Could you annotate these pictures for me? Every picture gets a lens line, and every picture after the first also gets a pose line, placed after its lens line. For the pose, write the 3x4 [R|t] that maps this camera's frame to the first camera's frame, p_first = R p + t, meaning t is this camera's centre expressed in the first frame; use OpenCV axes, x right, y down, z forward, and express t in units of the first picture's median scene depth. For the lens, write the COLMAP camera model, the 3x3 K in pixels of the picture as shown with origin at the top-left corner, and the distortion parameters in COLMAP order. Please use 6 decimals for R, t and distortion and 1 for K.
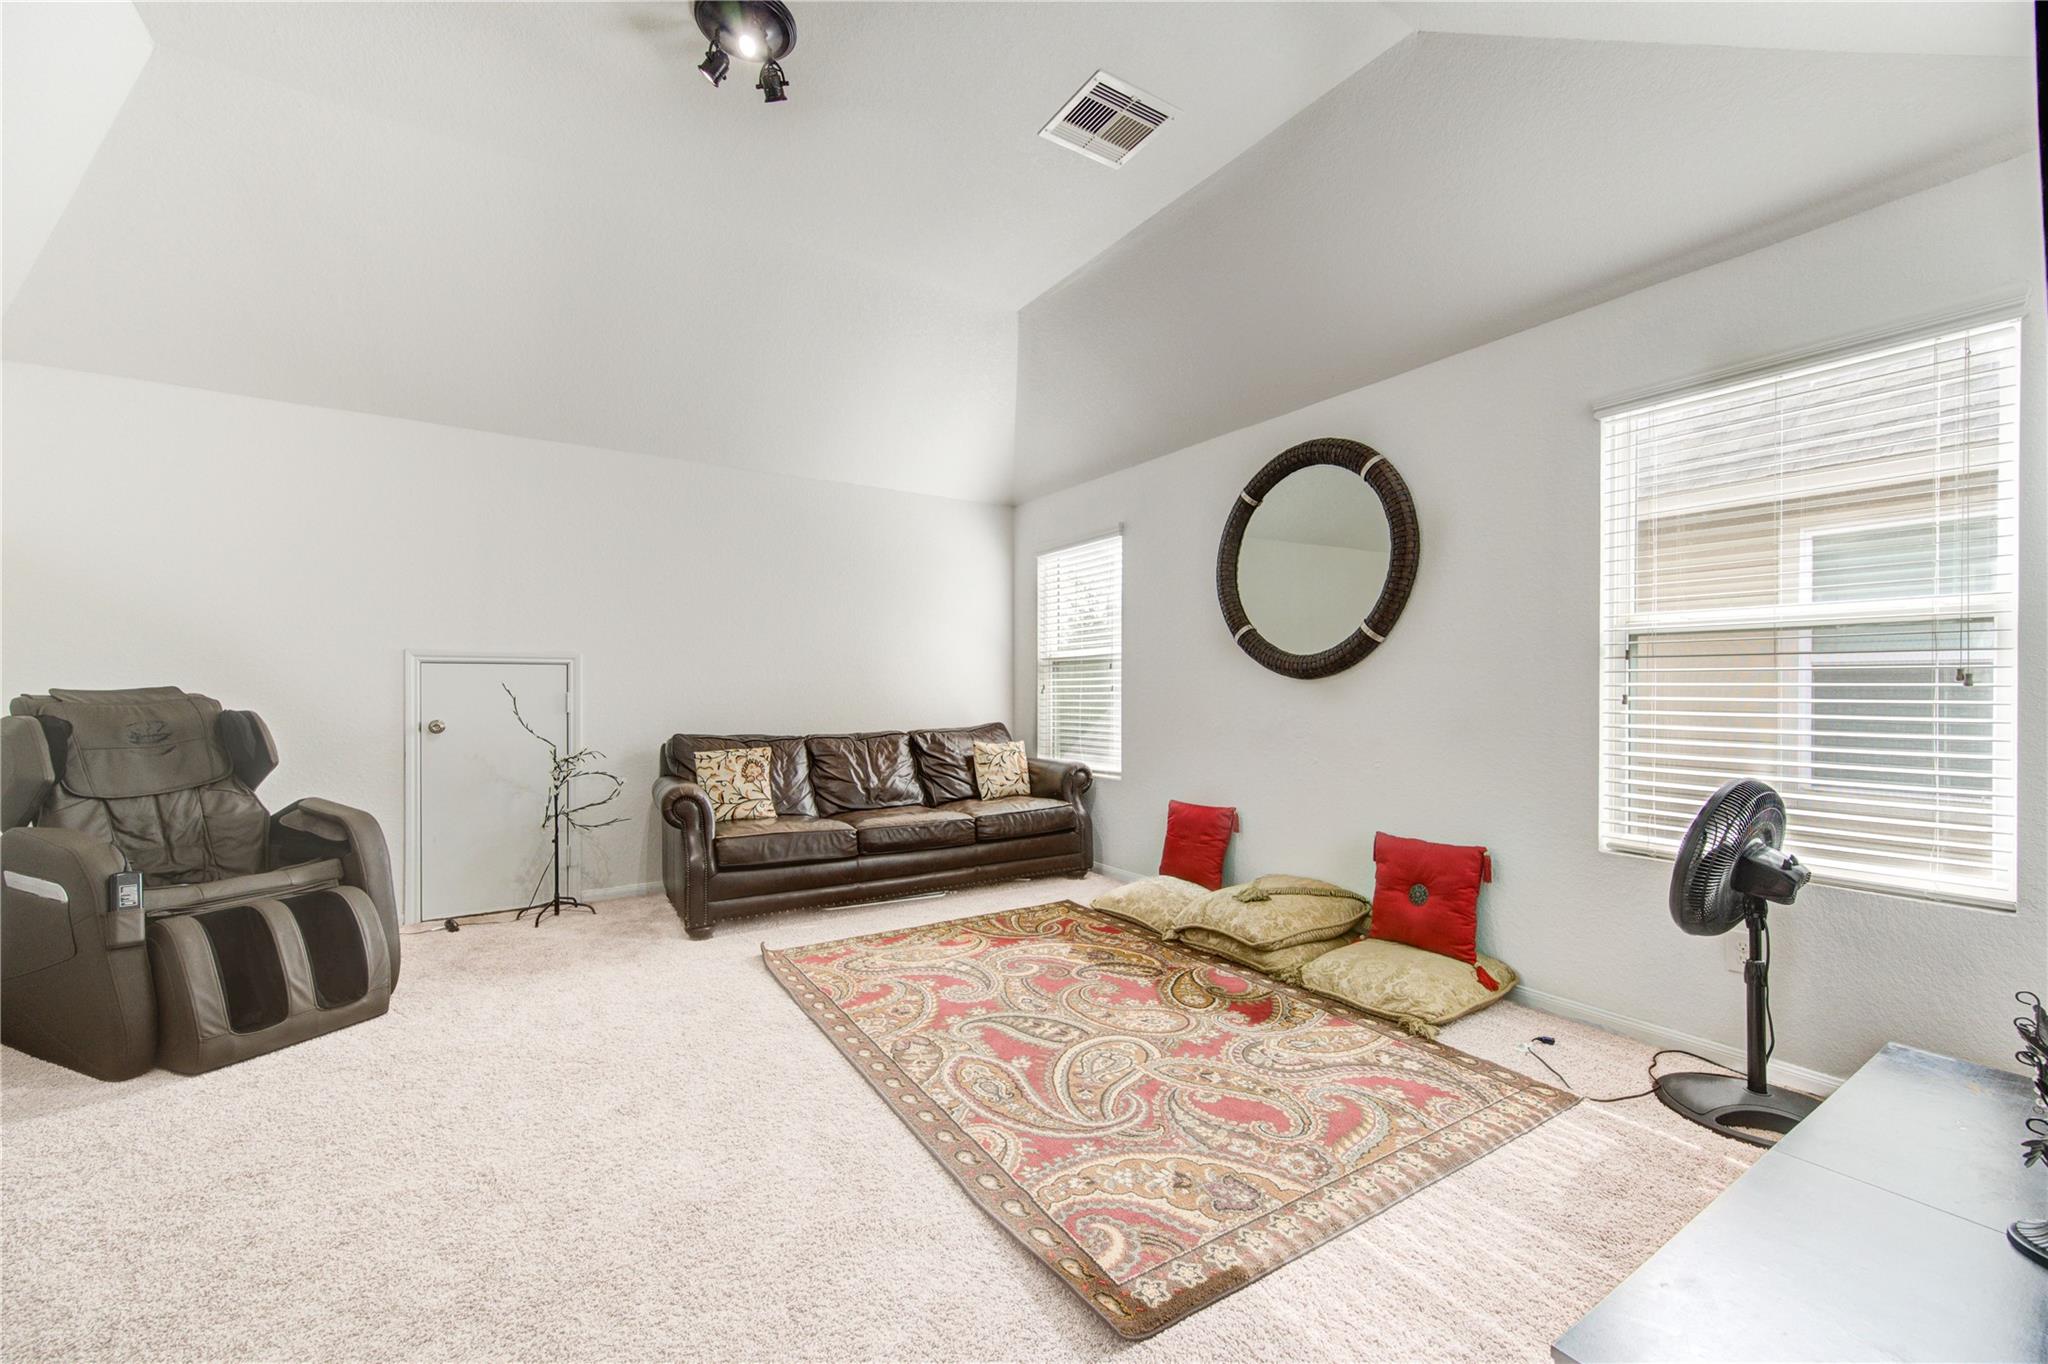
lens RADIAL K [[807.1, 0, 1024.0], [0, 807.1, 682.0], [0, 0, 1]] dist [0.000979, -0.000076]
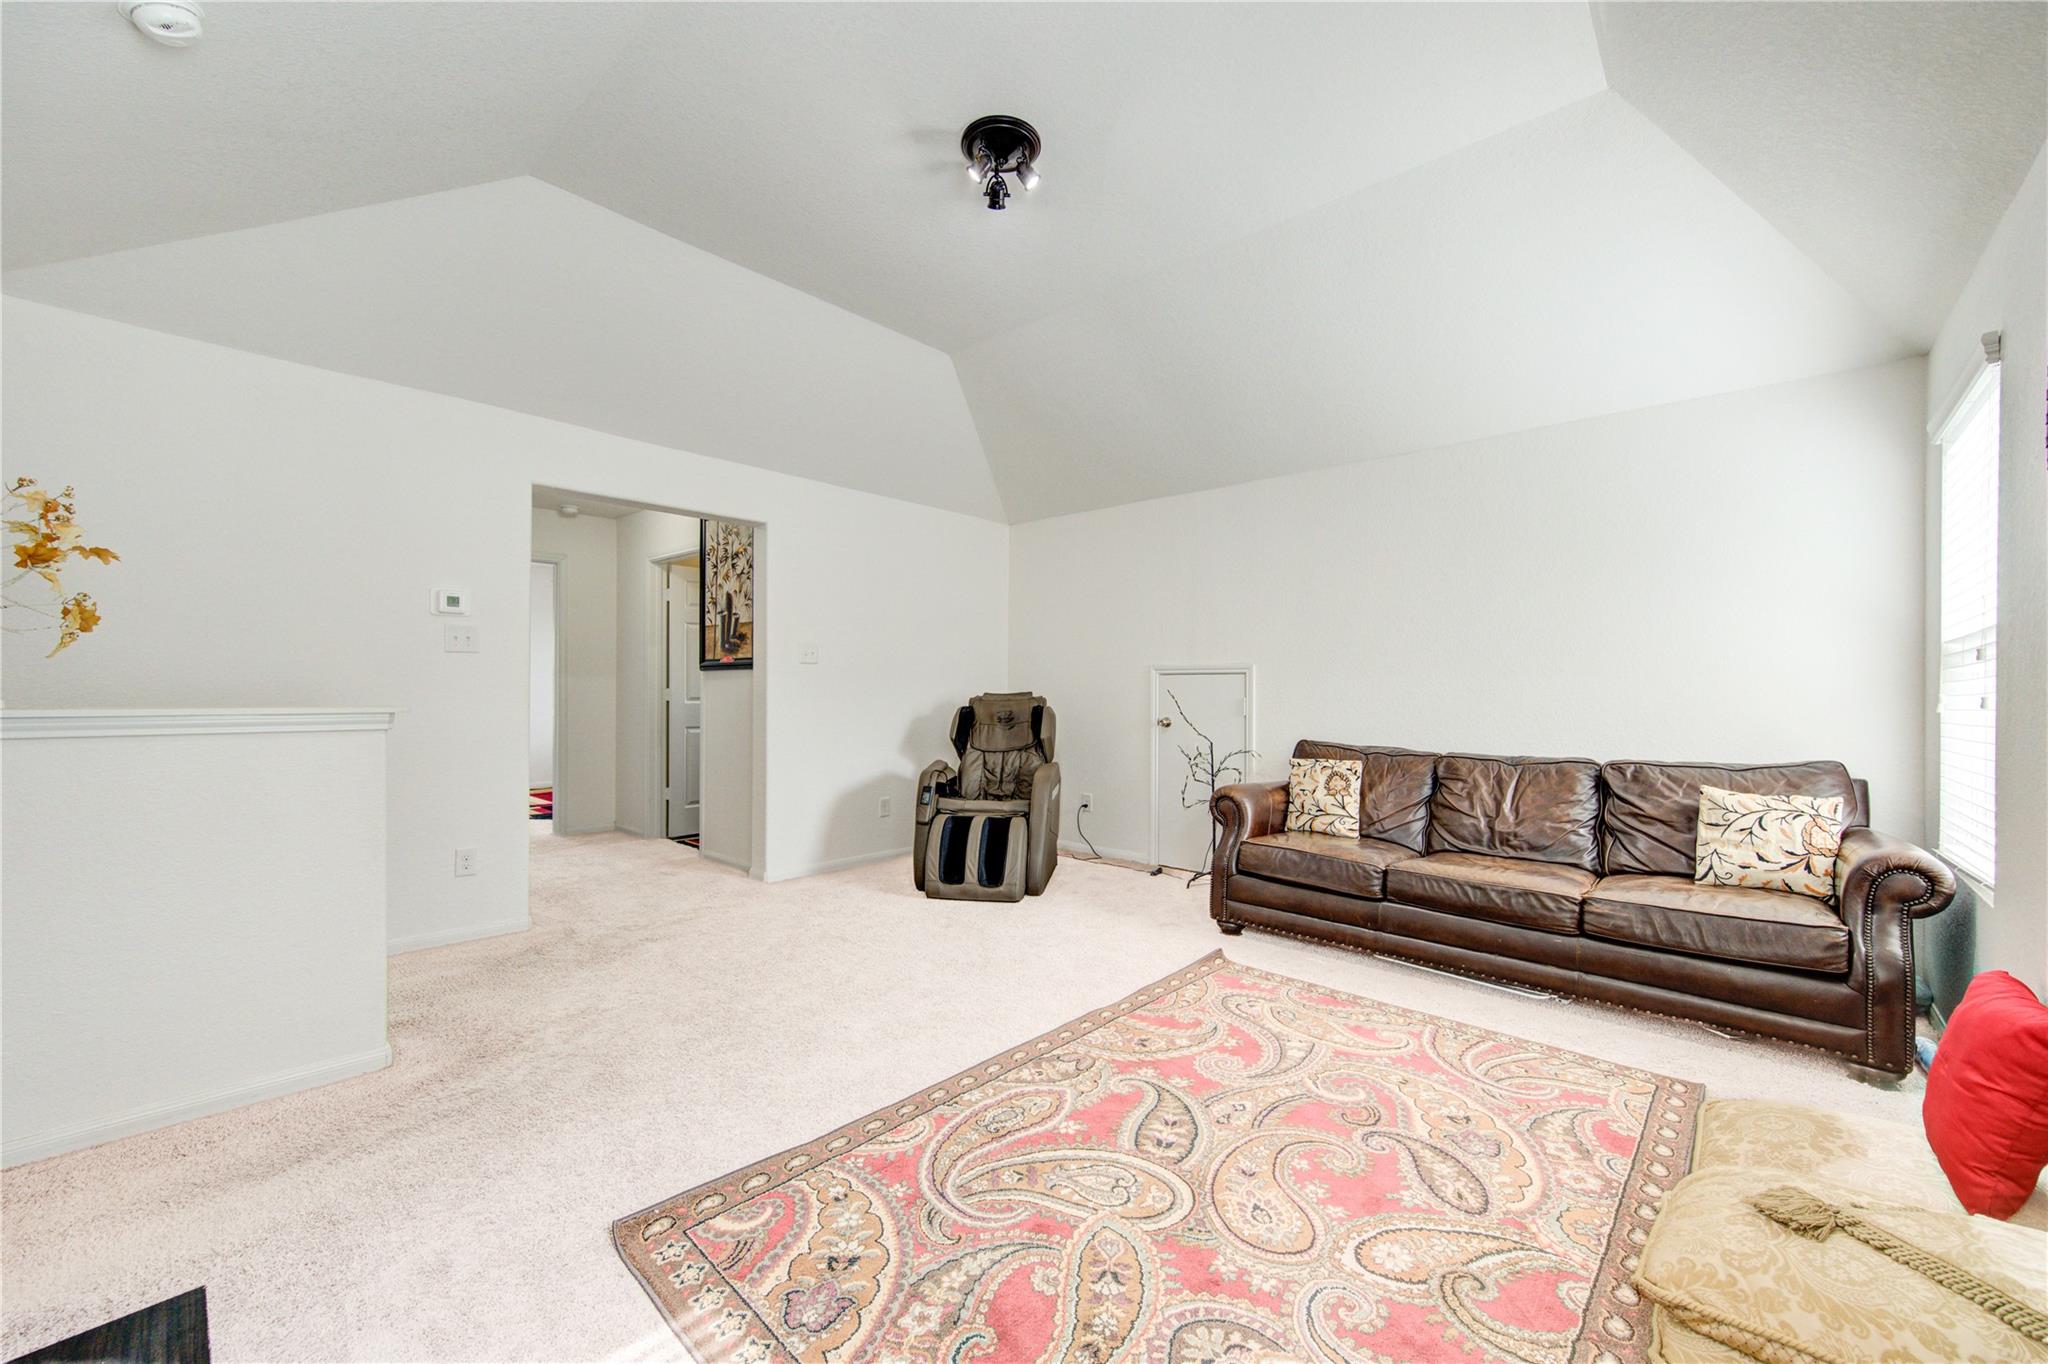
lens RADIAL K [[797.7, 0, 1034.3], [0, 797.7, 686.0], [0, 0, 1]] dist [0.001210, -0.000120]
pose [[0.258874, -0.002523, -0.965908, 0.596871], [0.001196, 0.999997, -0.002291, -0.002425], [0.965910, -0.000562, 0.258876, 0.537679]]
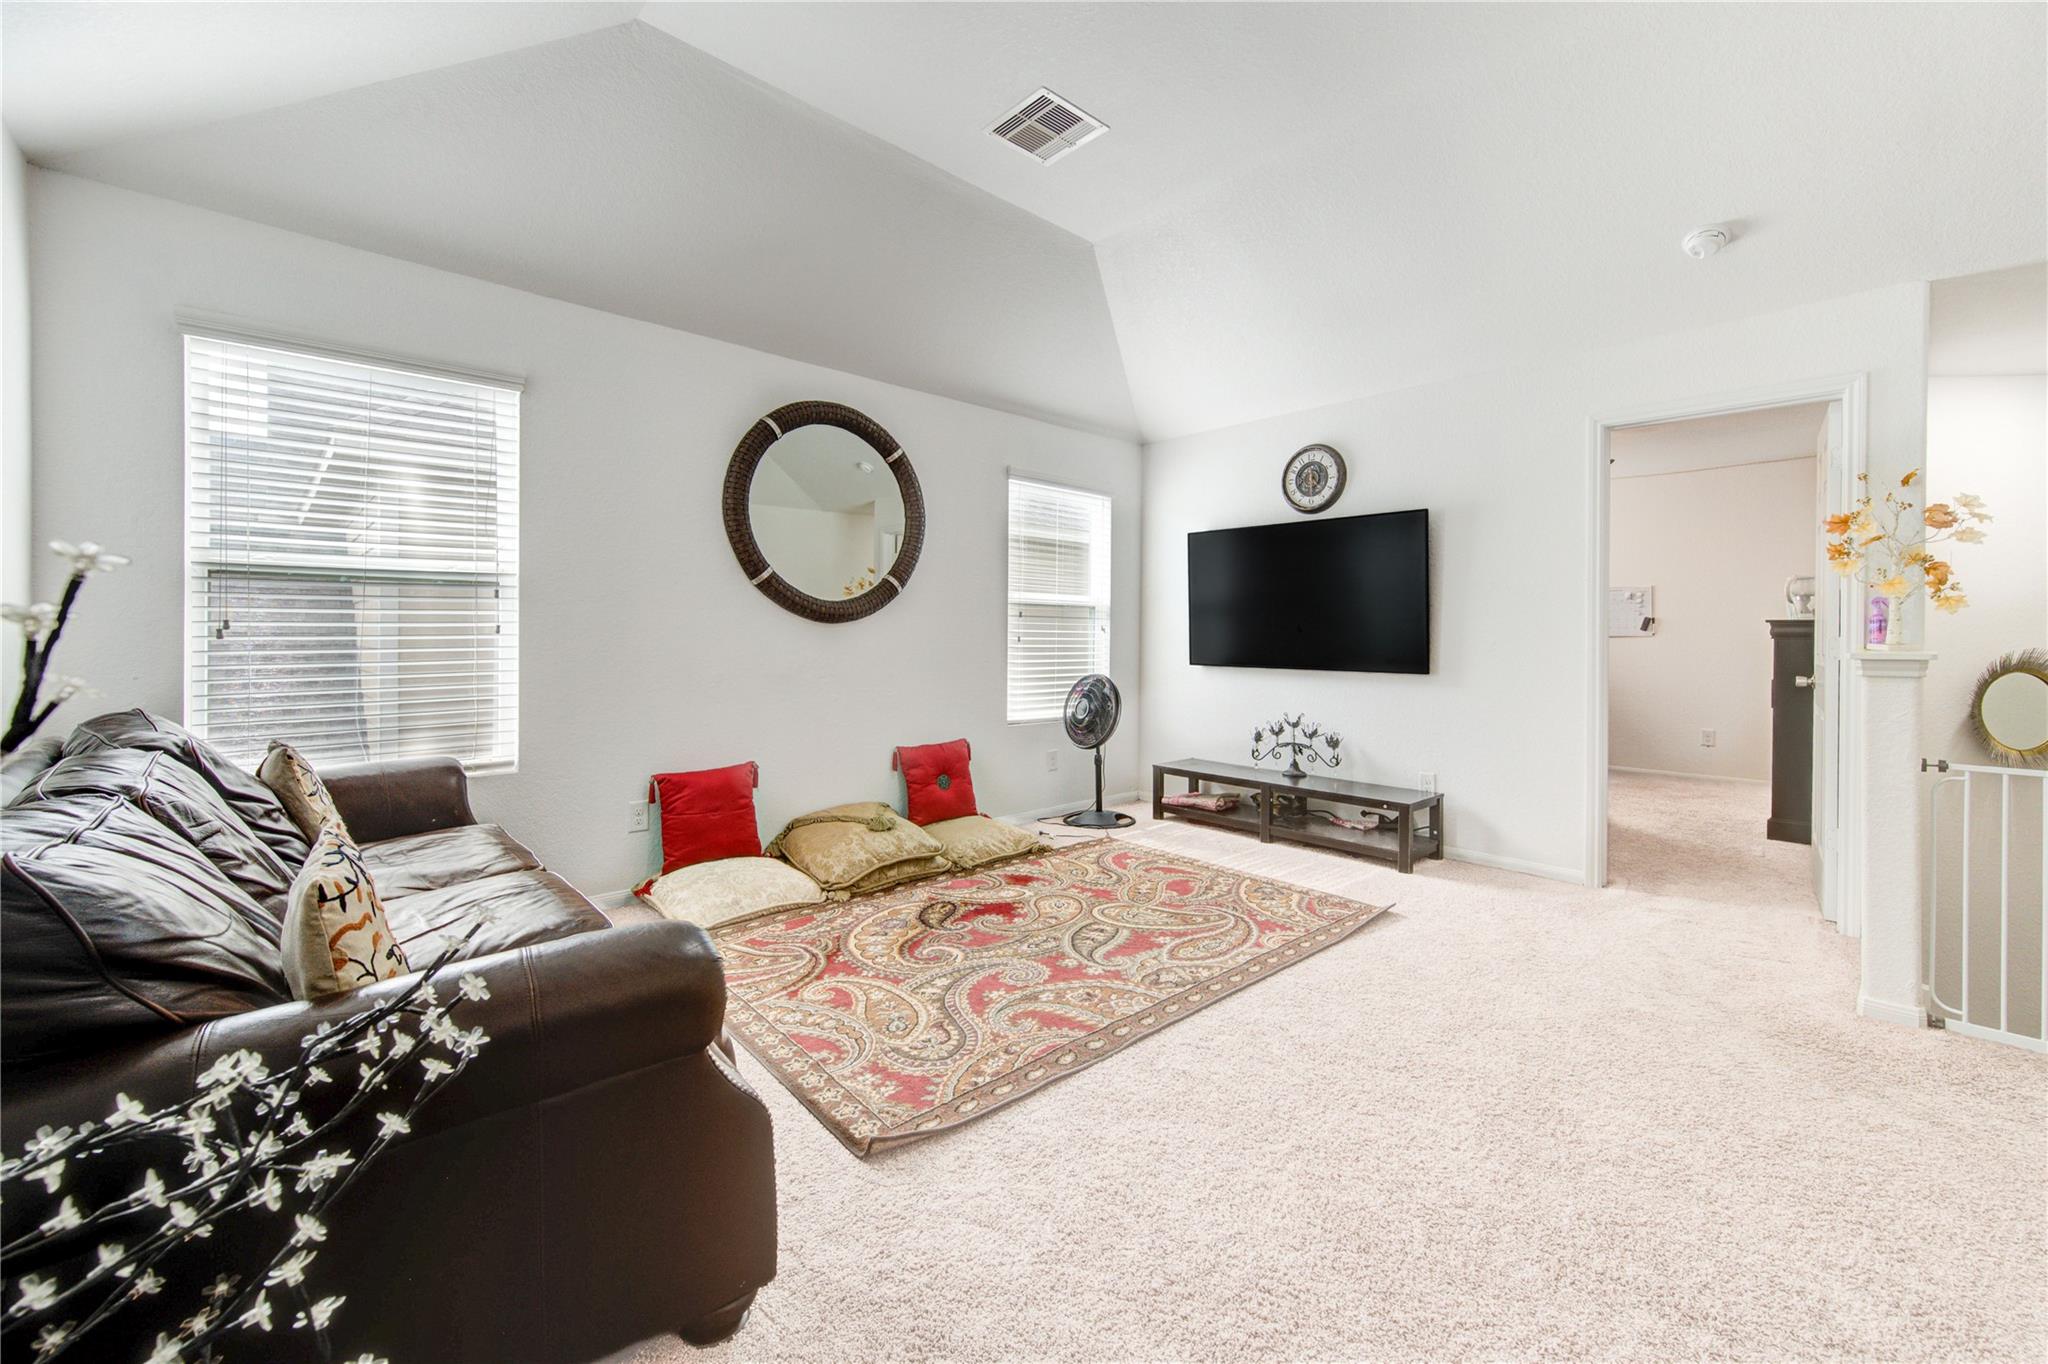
lens RADIAL K [[831.0, 0, 1037.3], [0, 831.0, 655.3], [0, 0, 1]] dist [0.002367, -0.000042]
pose [[-0.178109, -0.026014, 0.983667, -0.870949], [-0.014679, 0.999609, 0.023777, 0.009323], [-0.983901, -0.010205, -0.178421, 1.029741]]
